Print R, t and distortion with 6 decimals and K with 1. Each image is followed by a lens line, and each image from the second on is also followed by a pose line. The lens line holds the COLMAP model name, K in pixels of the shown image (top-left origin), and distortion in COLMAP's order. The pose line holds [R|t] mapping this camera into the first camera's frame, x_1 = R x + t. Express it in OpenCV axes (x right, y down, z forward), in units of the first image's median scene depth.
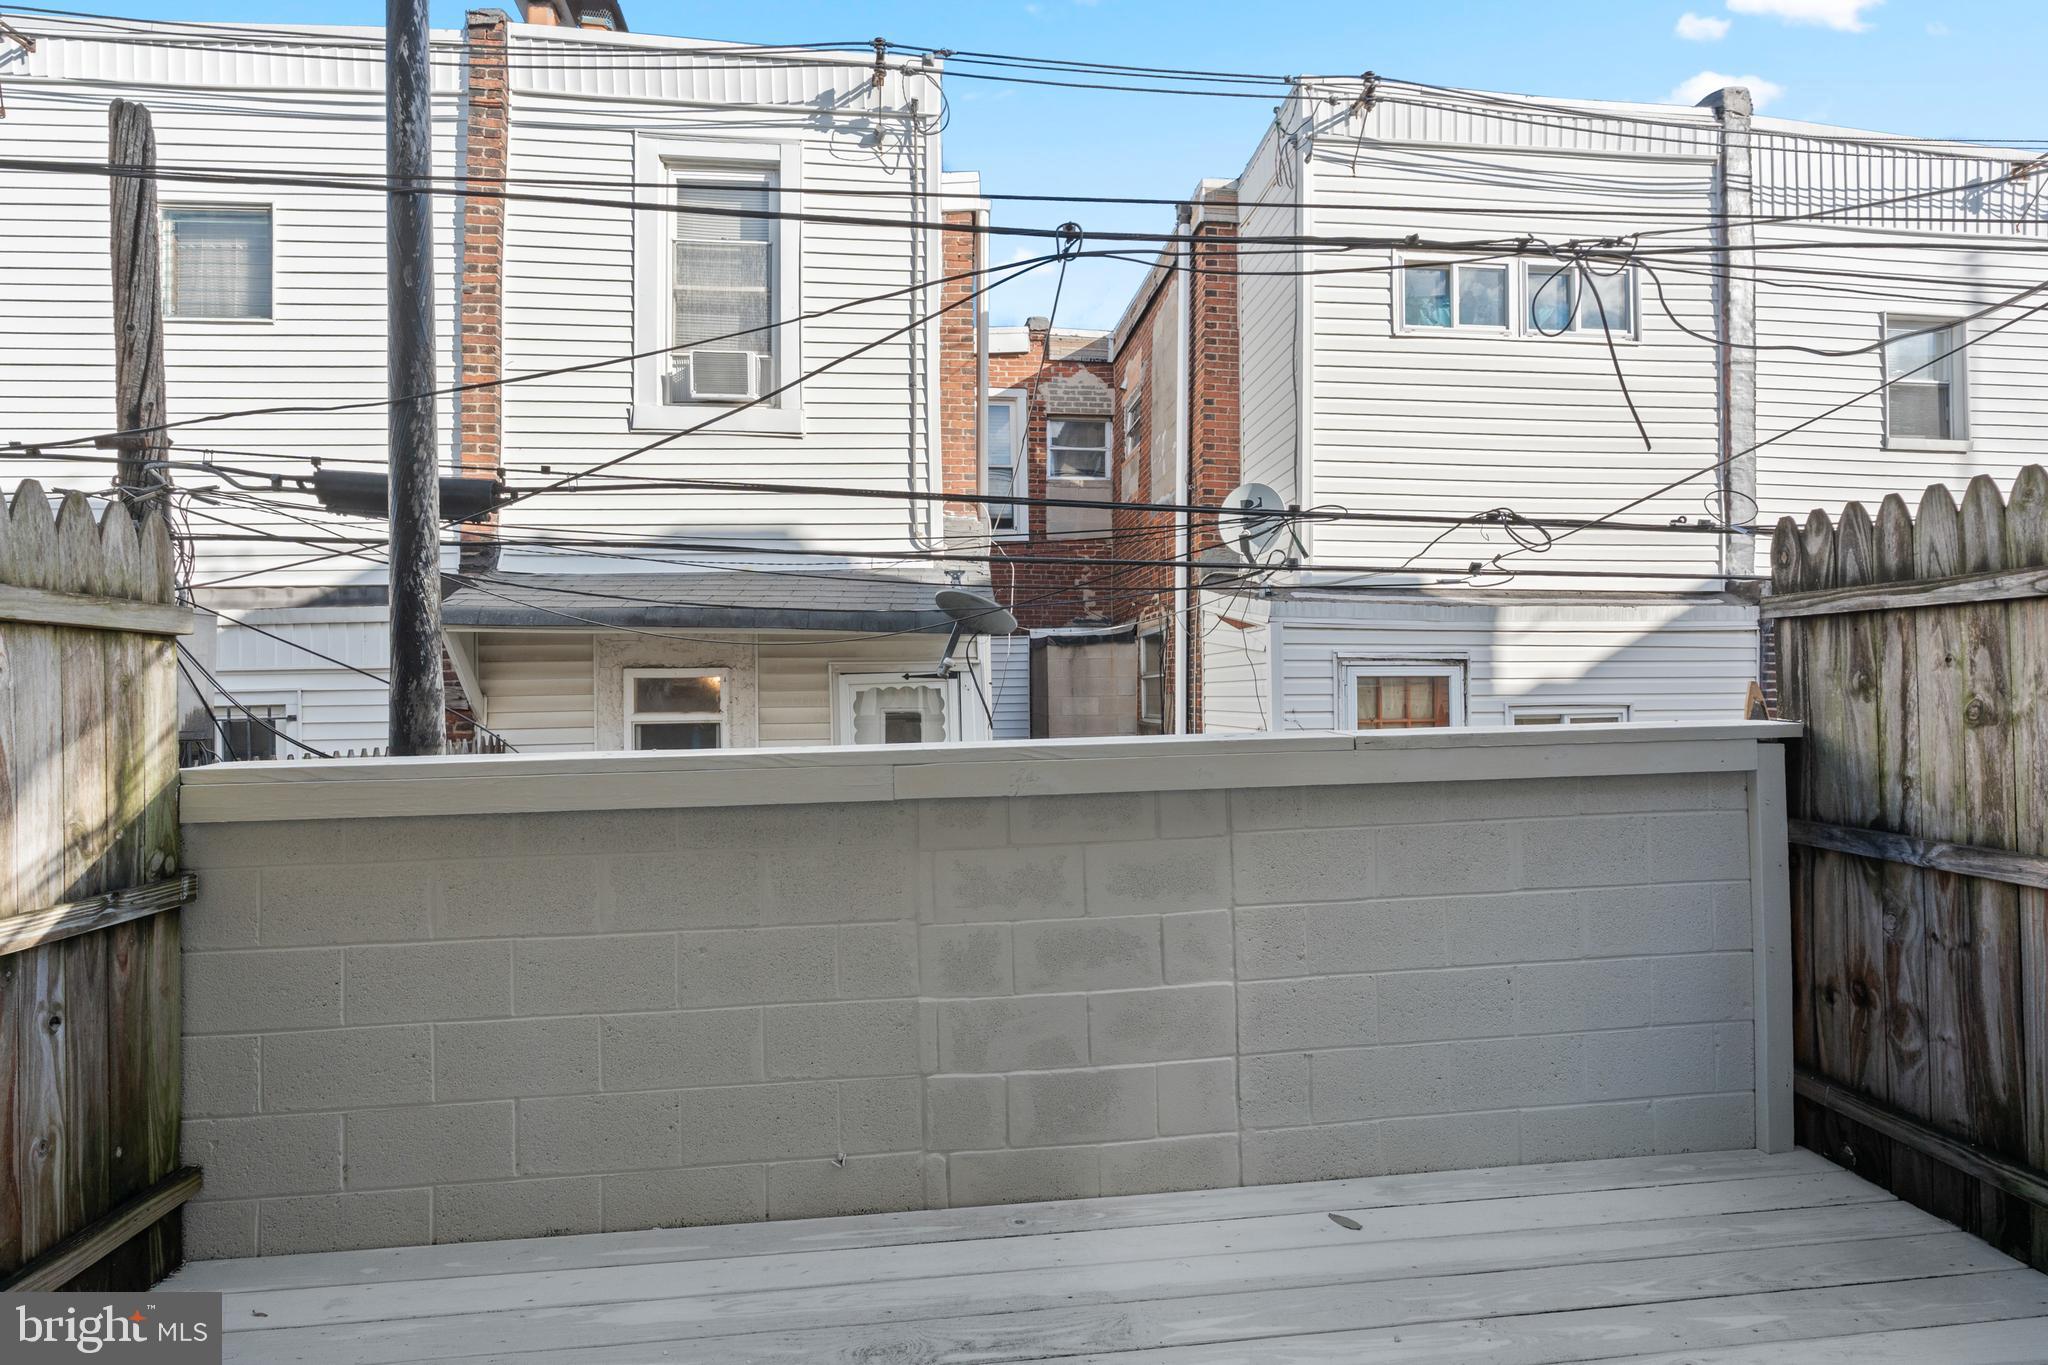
lens RADIAL K [[926.7, 0, 1024.0], [0, 926.7, 682.5], [0, 0, 1]] dist [-0.000867, -0.000202]
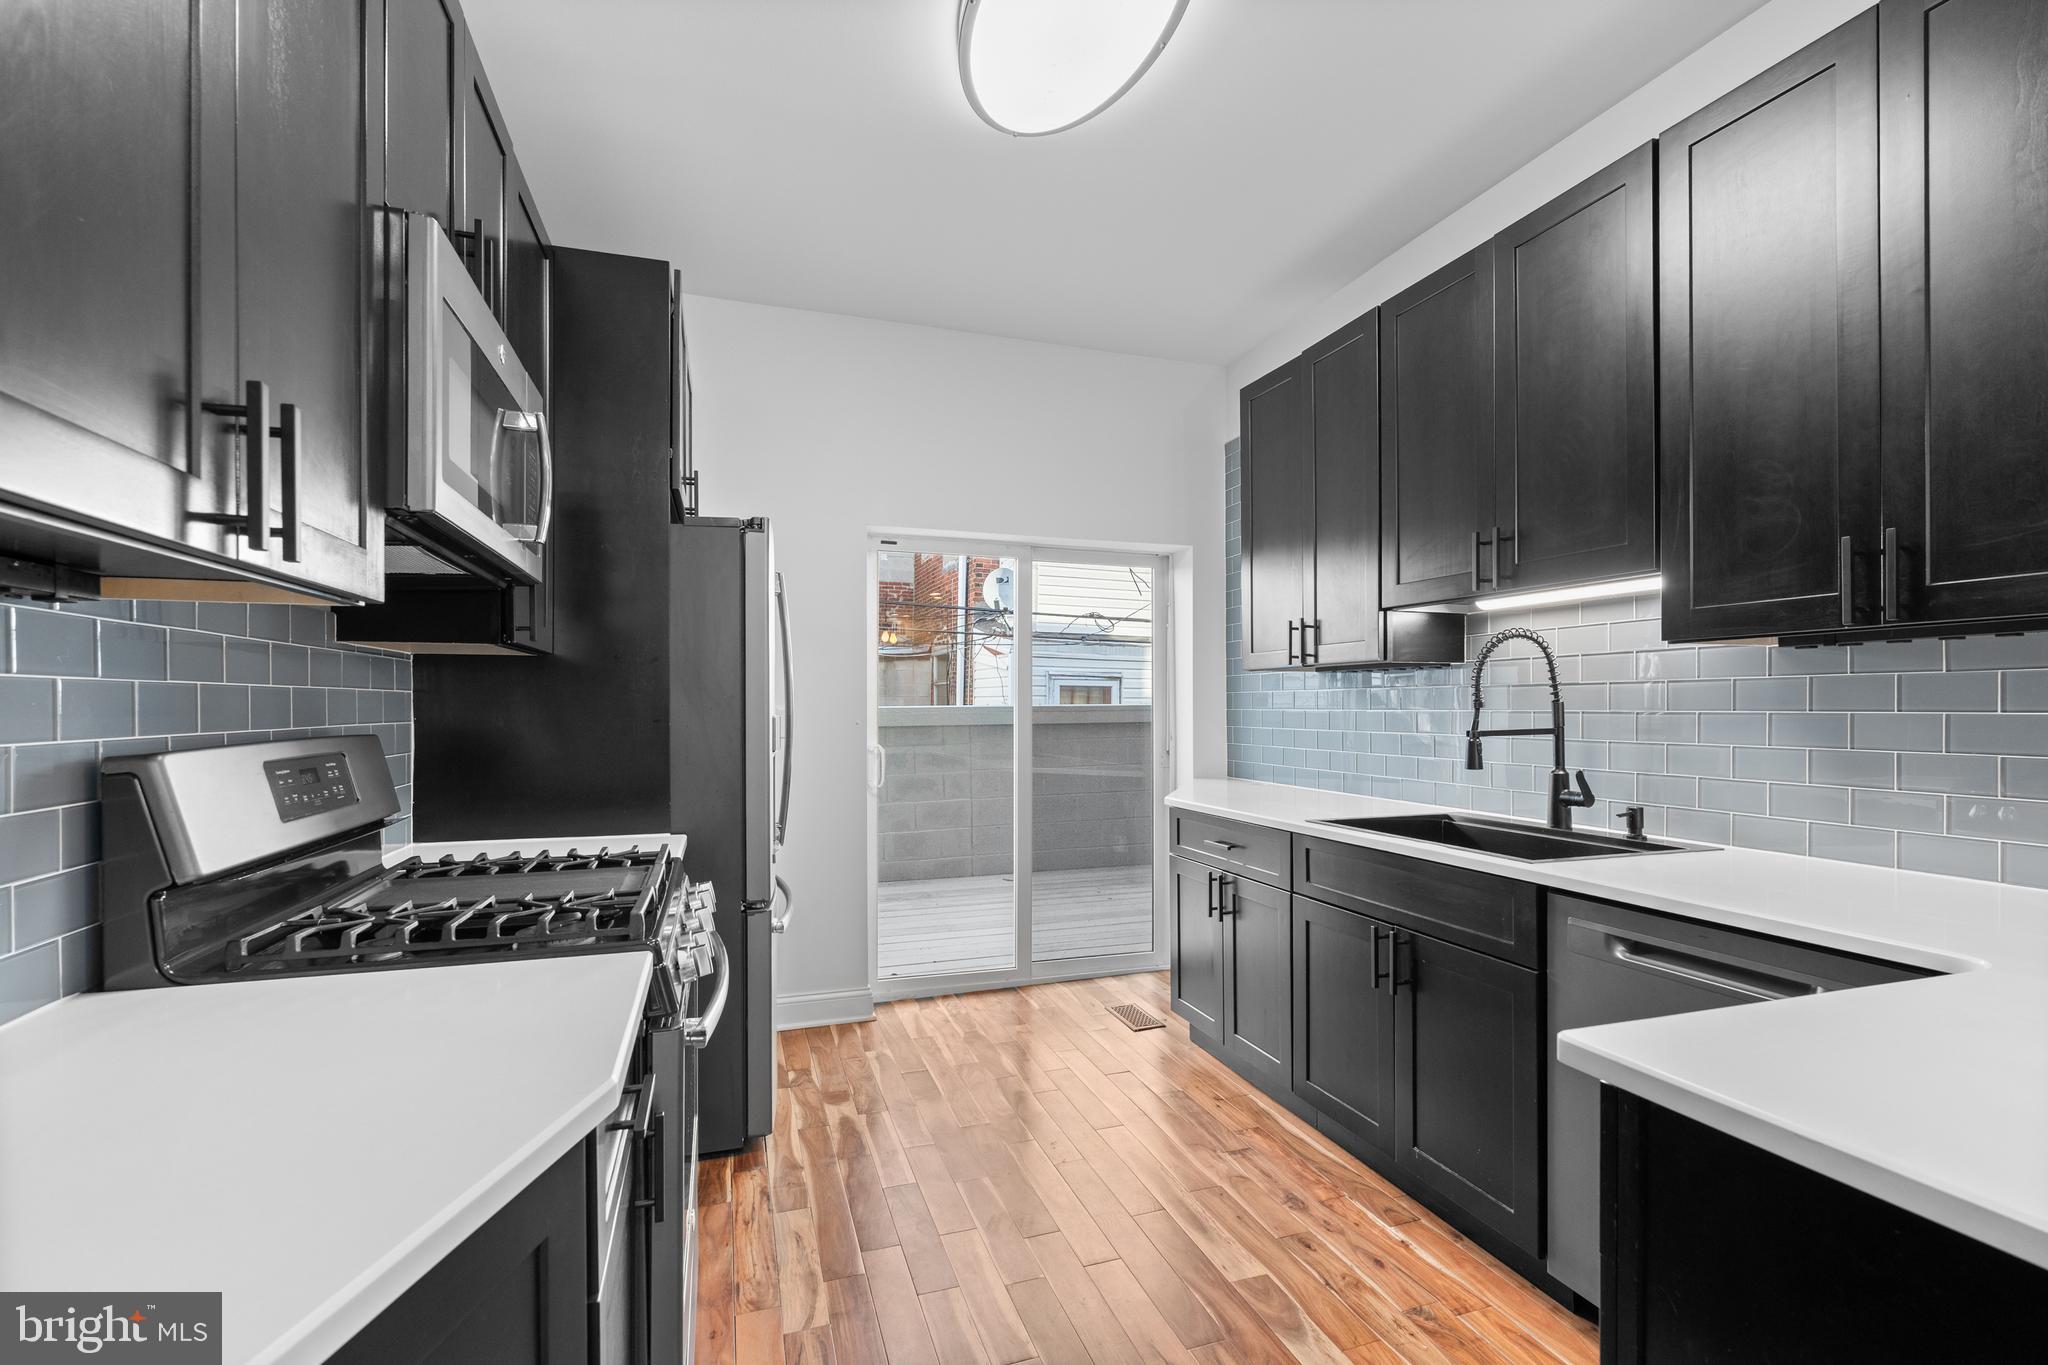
lens RADIAL K [[908.4, 0, 1020.2], [0, 908.4, 709.0], [0, 0, 1]] dist [-0.001763, -0.000209]
pose [[0.974709, 0.013953, 0.223043, -0.213889], [-0.018228, 0.999687, 0.017119, 0.024253], [-0.222735, -0.020752, 0.974658, -1.536793]]
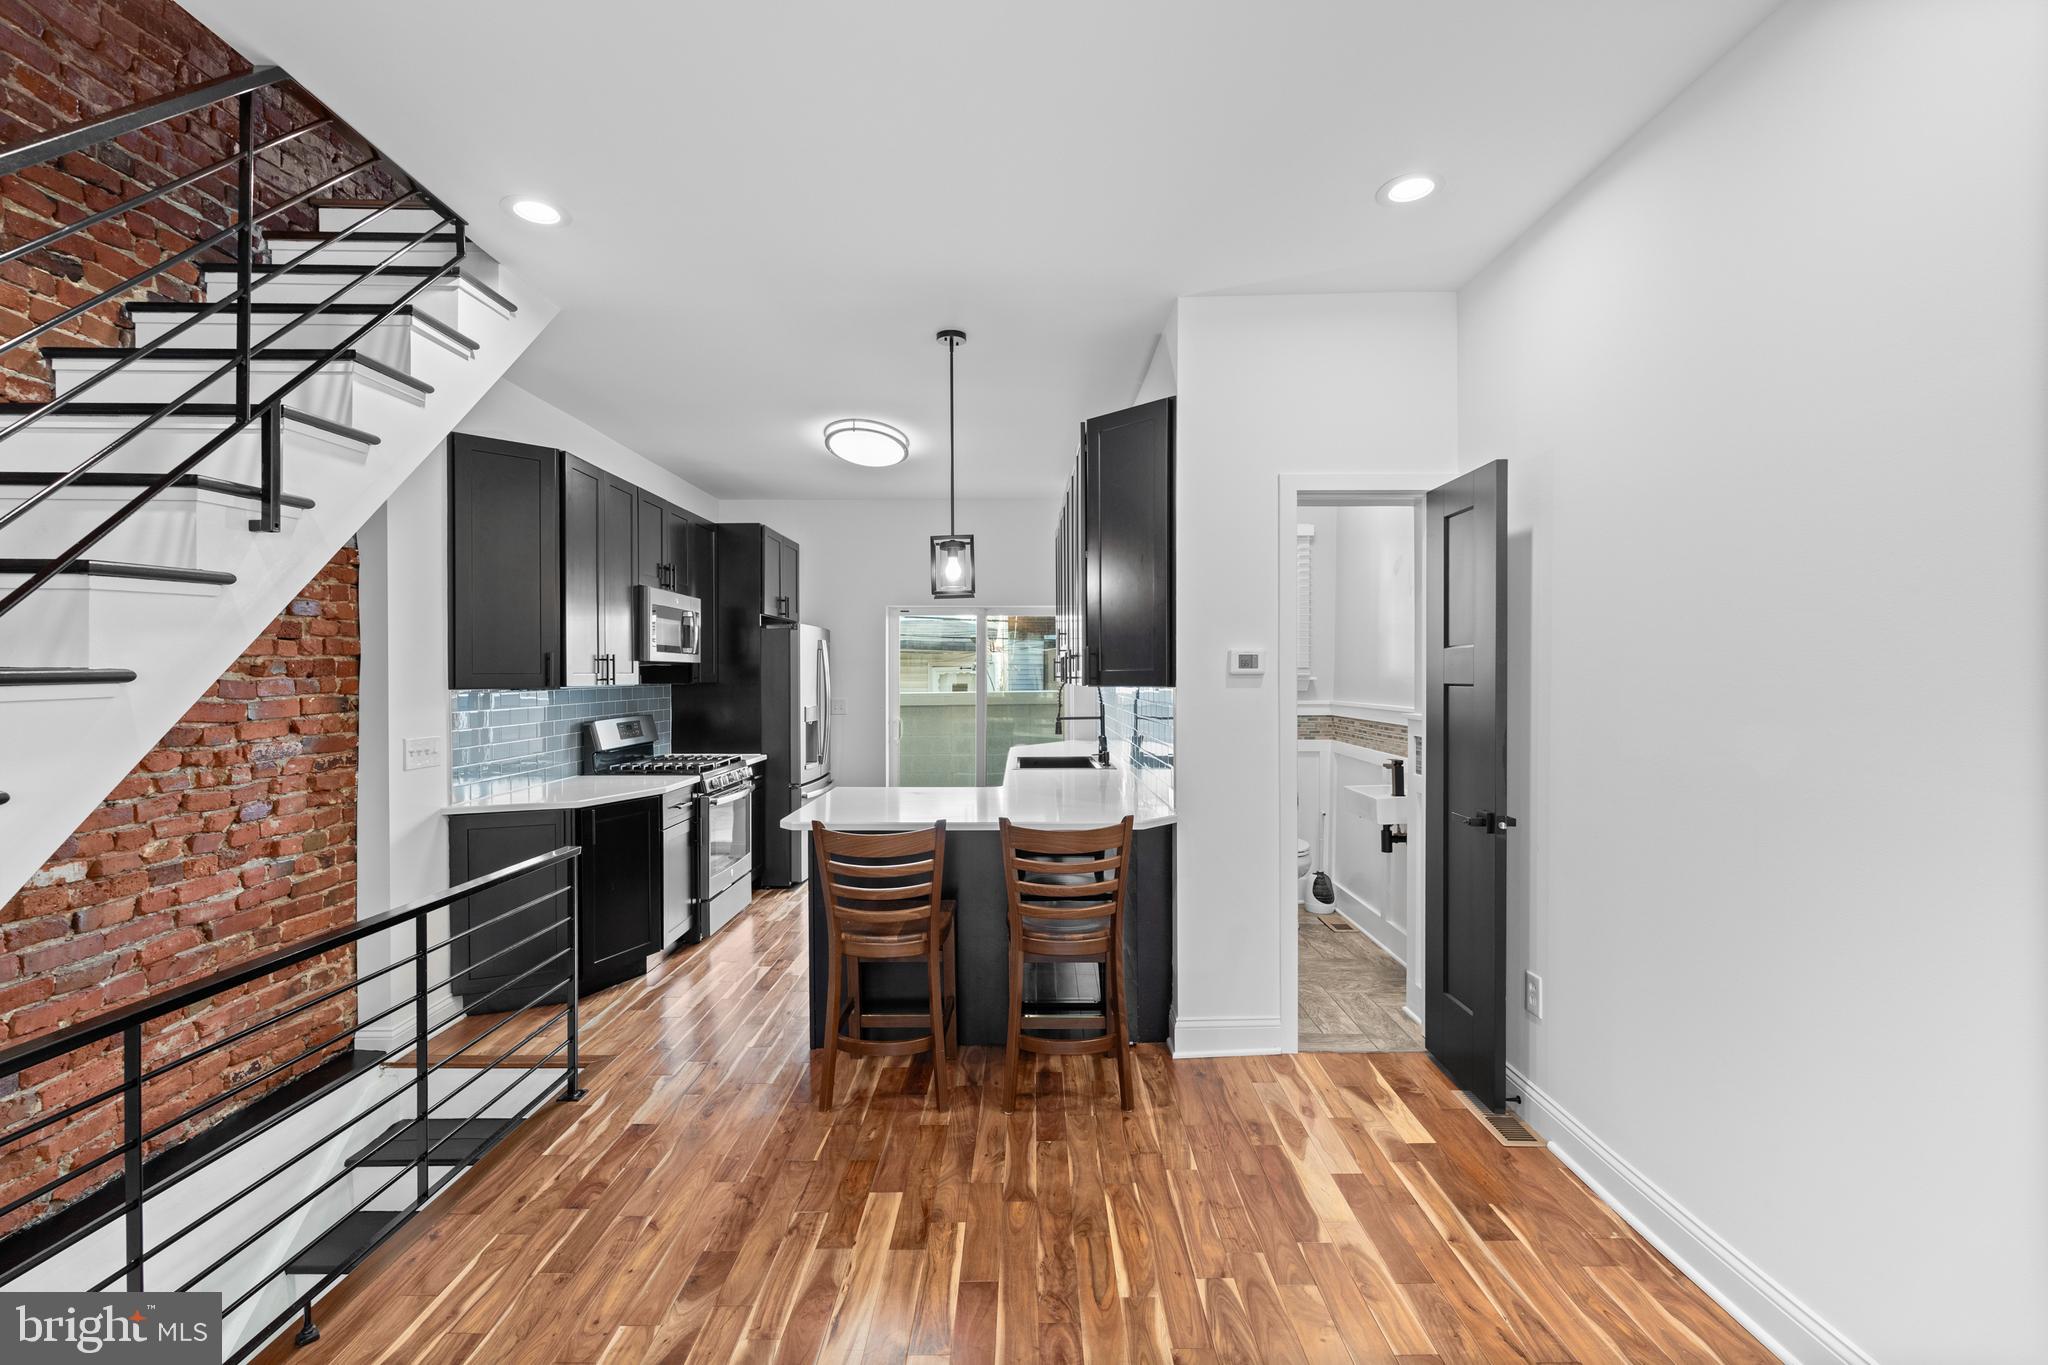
lens RADIAL K [[898.3, 0, 1024.0], [0, 898.3, 682.5], [0, 0, 1]] dist [-0.002912, -0.000051]
pose [[0.995629, 0.014222, -0.092309, 0.560097], [-0.011774, 0.999566, 0.027012, -0.082782], [0.092653, -0.025807, 0.995364, -2.825192]]
